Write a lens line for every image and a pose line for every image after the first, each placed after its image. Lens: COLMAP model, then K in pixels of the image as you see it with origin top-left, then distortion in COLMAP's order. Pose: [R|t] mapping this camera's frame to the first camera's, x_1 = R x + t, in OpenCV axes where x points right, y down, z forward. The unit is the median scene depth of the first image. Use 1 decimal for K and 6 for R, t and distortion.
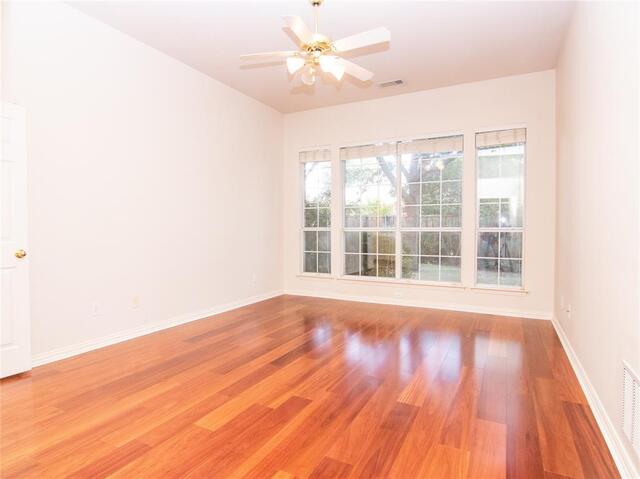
lens RADIAL K [[363.4, 0, 320.0], [0, 363.4, 239.5], [0, 0, 1]] dist [-0.003625, -0.017217]
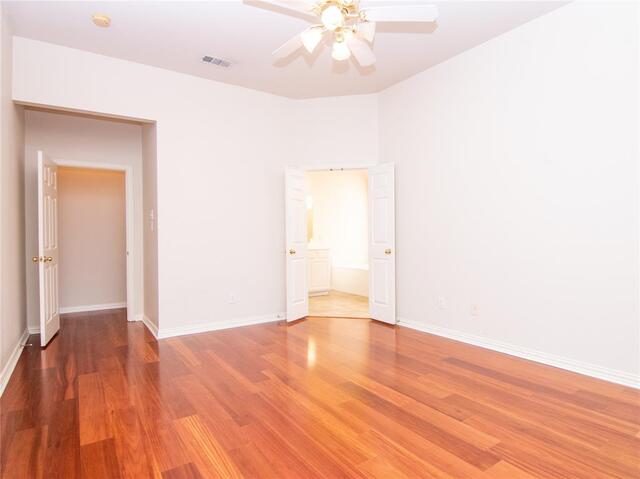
lens RADIAL K [[363.4, 0, 320.0], [0, 363.4, 239.5], [0, 0, 1]] dist [-0.003625, -0.017217]
pose [[-0.501415, 0.004861, -0.865193, 0.639892], [-0.027285, 0.999398, 0.021427, -0.028864], [0.864776, 0.034350, -0.500981, 1.297446]]
